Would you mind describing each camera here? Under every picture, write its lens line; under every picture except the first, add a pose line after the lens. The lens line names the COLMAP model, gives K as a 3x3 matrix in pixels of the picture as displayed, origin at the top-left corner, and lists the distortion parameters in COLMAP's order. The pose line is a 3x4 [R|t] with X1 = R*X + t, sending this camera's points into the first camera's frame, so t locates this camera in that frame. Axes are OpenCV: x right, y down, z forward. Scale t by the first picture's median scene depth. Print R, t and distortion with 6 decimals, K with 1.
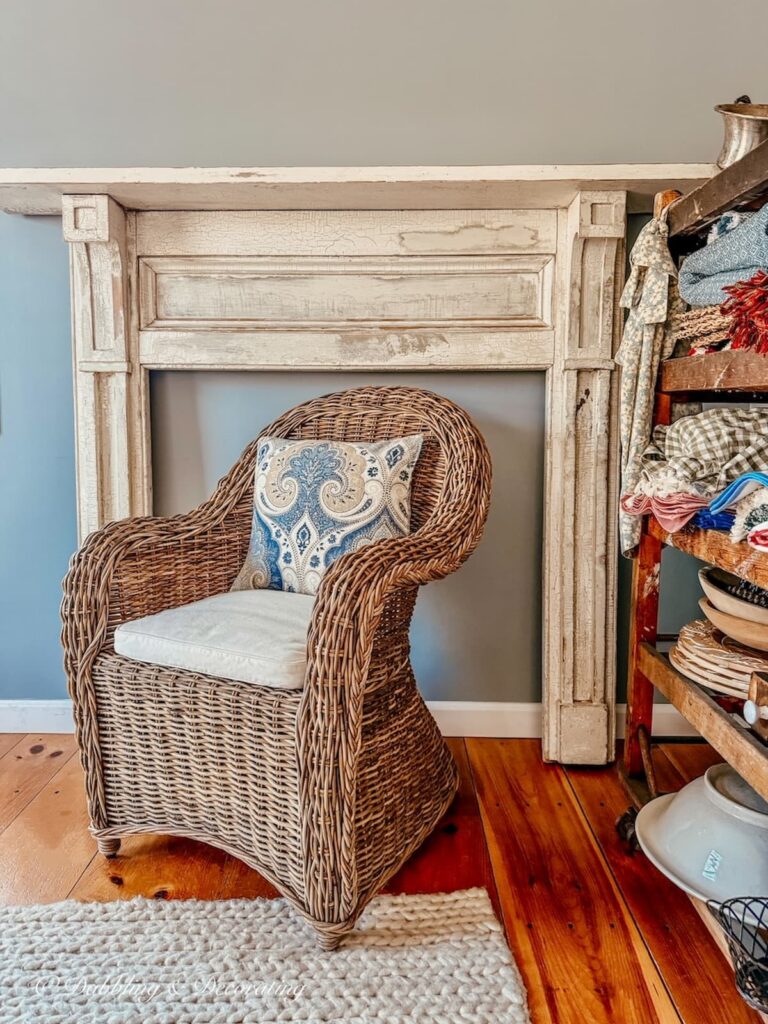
lens RADIAL K [[763.7, 0, 384.0], [0, 763.7, 512.0], [0, 0, 1]] dist [0.193330, -0.413097]
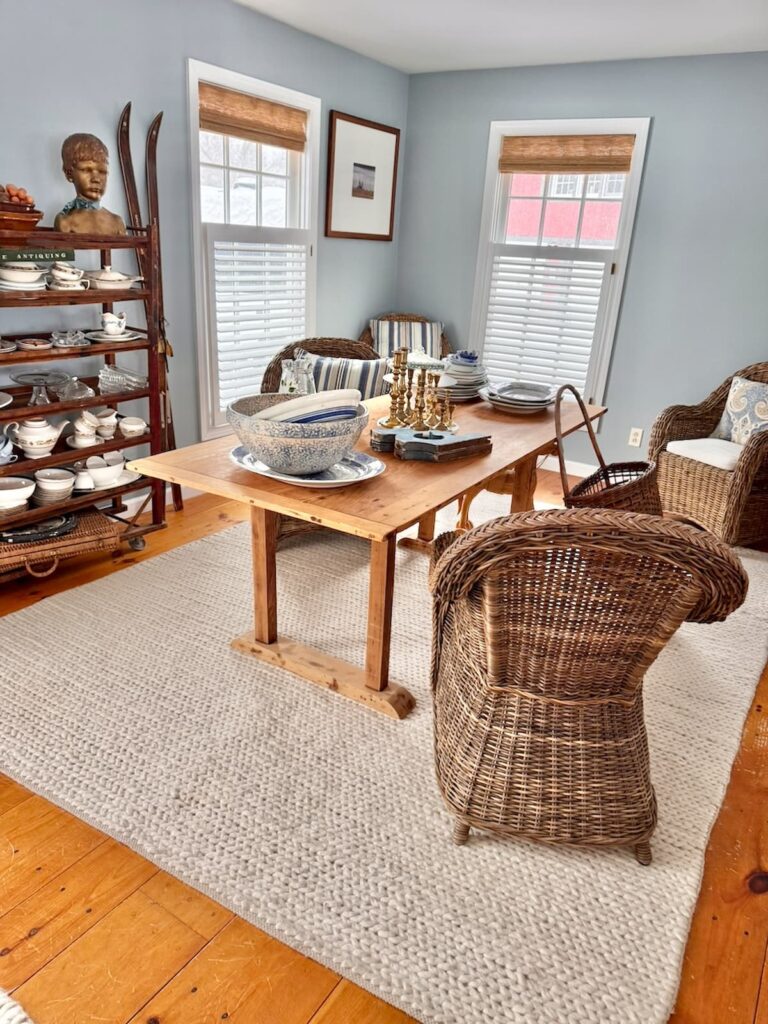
lens RADIAL K [[737.3, 0, 384.0], [0, 737.3, 512.0], [0, 0, 1]] dist [0.026055, 0.000015]
pose [[0.848316, 0.227618, -0.478069, 0.128324], [-0.124664, 0.963364, 0.237464, -0.118364], [0.514606, -0.141846, 0.845612, -1.777593]]
